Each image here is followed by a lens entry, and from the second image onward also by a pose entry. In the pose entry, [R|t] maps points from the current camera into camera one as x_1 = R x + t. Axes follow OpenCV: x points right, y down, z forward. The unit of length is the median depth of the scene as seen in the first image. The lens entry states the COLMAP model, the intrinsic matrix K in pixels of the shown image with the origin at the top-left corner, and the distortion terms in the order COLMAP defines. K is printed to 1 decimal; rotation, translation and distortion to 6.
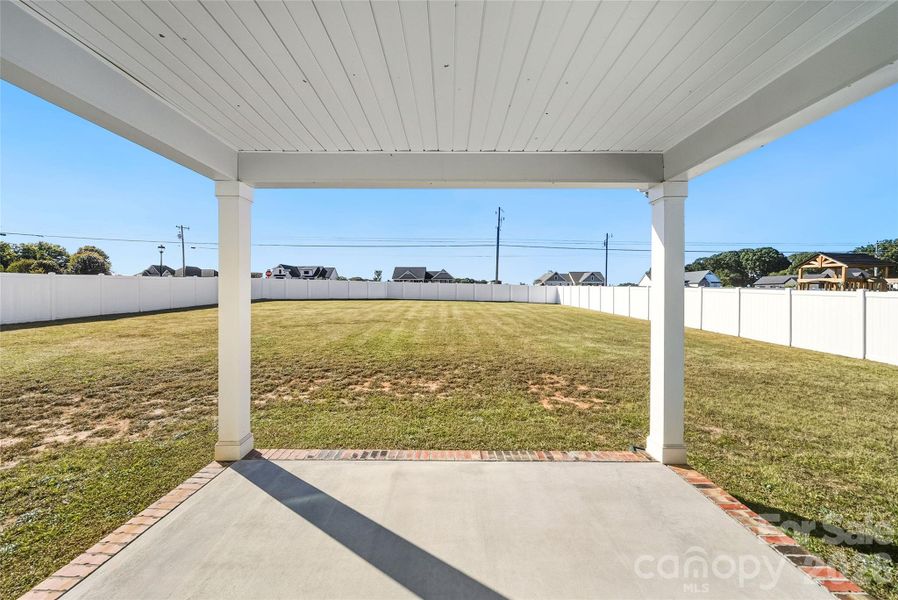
lens RADIAL K [[315.3, 0, 445.0], [0, 315.3, 295.7], [0, 0, 1]] dist [-0.006502, -0.000213]
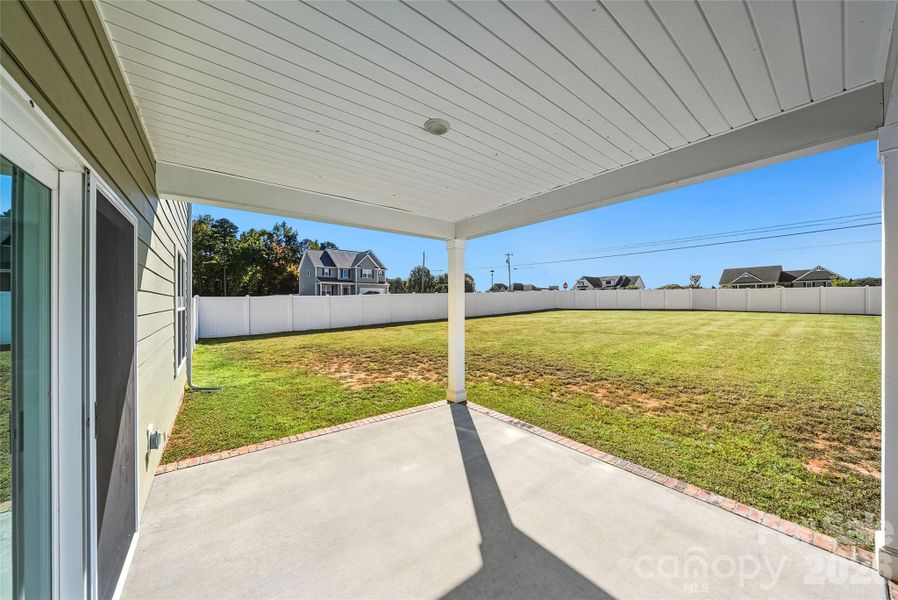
lens RADIAL K [[315.3, 0, 456.3], [0, 315.3, 303.6], [0, 0, 1]] dist [-0.006502, -0.000213]
pose [[0.620123, -0.003473, -0.784497, 0.372047], [-0.001599, 0.999983, -0.005692, -0.001835], [0.784503, 0.004784, 0.620107, -0.031258]]
